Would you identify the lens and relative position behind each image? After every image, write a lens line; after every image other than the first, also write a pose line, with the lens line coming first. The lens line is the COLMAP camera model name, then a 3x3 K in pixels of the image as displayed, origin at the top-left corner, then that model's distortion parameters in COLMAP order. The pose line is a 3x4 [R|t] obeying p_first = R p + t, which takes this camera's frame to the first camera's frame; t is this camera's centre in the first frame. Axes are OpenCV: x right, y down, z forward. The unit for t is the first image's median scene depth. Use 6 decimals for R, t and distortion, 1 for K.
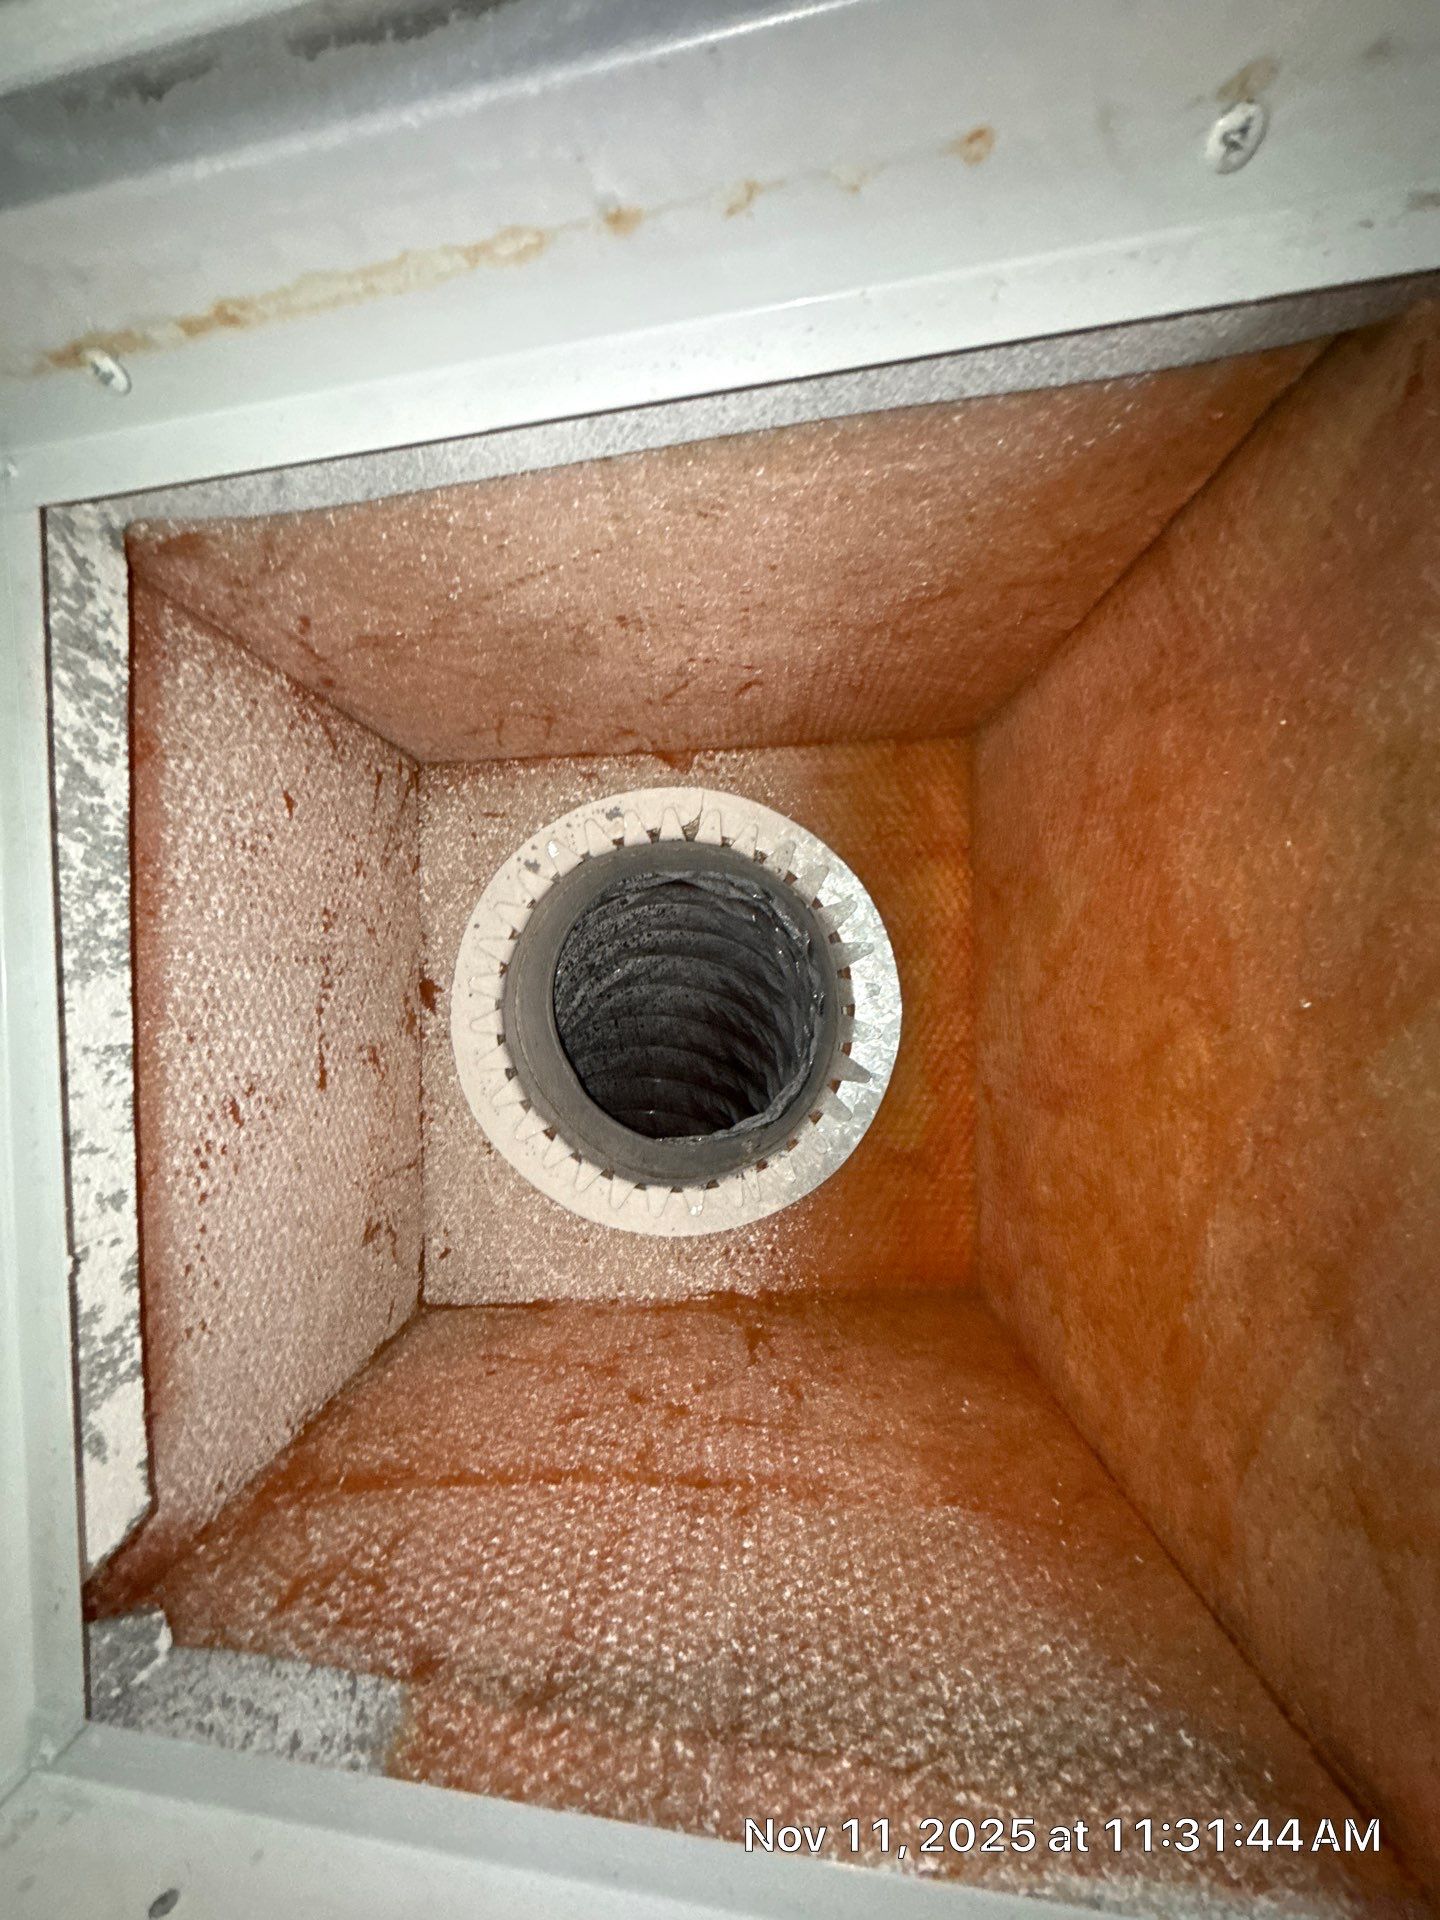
lens RADIAL K [[740.9, 0, 724.6], [0, 740.9, 960.0], [0, 0, 1]] dist [-0.021052, 0.004121]
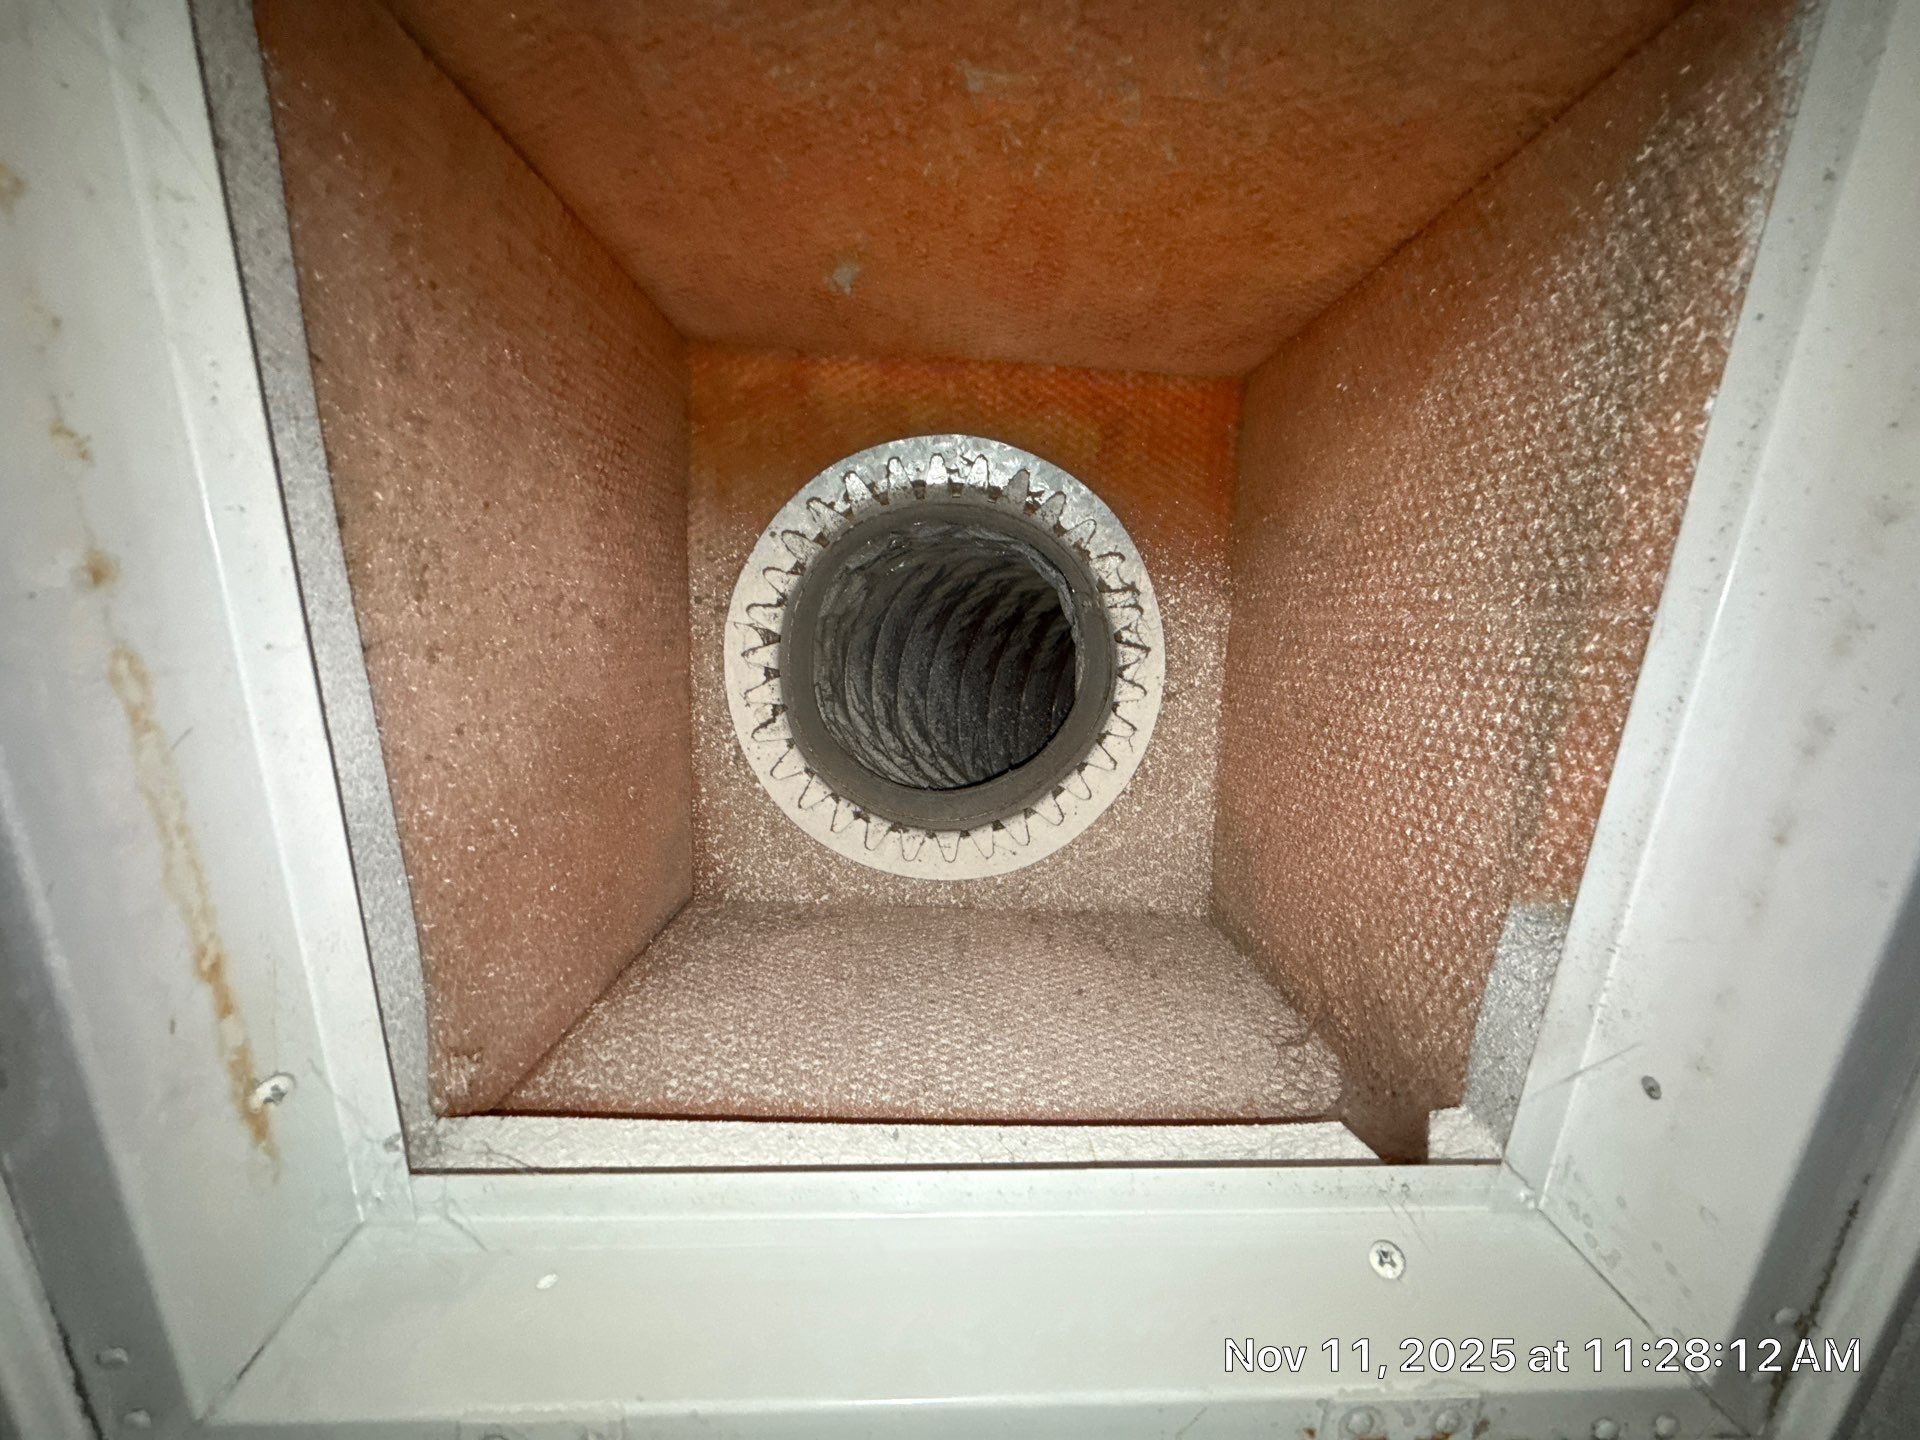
lens RADIAL K [[740.9, 0, 959.7], [0, 740.9, 716.8], [0, 0, 1]] dist [-0.021052, 0.004121]
pose [[0.061523, -0.994400, -0.085933, -0.104129], [0.996877, 0.056949, 0.054701, 0.070895], [-0.049501, -0.089030, 0.994798, -0.040916]]
